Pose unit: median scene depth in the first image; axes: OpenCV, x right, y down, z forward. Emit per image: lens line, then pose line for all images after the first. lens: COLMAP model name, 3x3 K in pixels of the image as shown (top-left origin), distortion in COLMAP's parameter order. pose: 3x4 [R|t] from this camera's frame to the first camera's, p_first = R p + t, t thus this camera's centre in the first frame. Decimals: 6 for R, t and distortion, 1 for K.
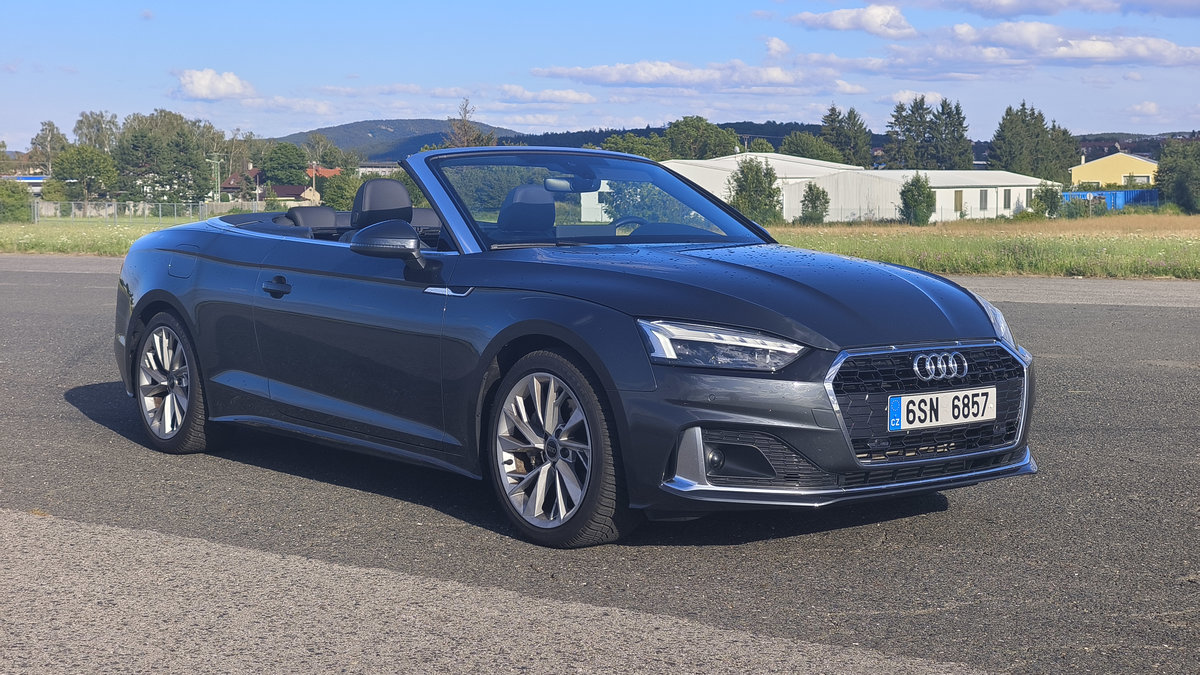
lens RADIAL K [[1657.5, 0, 600.0], [0, 1657.5, 337.5], [0, 0, 1]] dist [0.056870, 0.028378]
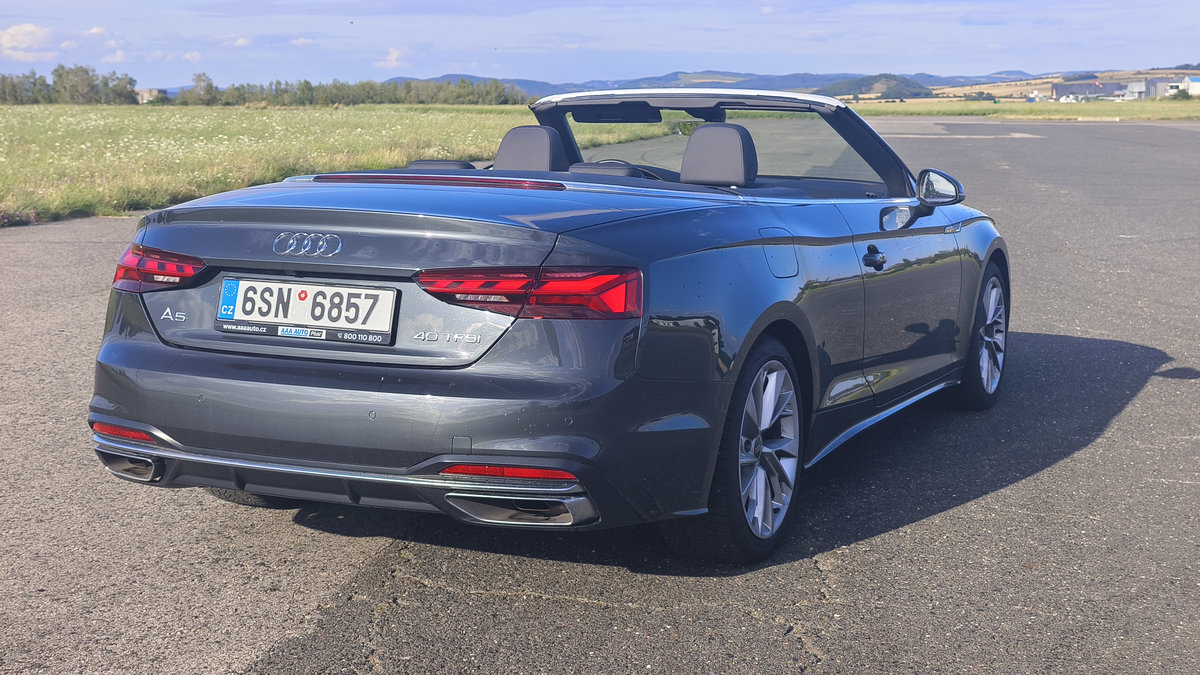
lens RADIAL K [[1754.2, 0, 600.0], [0, 1754.2, 337.5], [0, 0, 1]] dist [0.008760, 0.007695]
pose [[0.431482, 0.123423, -0.893638, 1.015661], [-0.073711, 0.992108, 0.101432, -0.037888], [0.899105, 0.022104, 0.437175, 0.743598]]
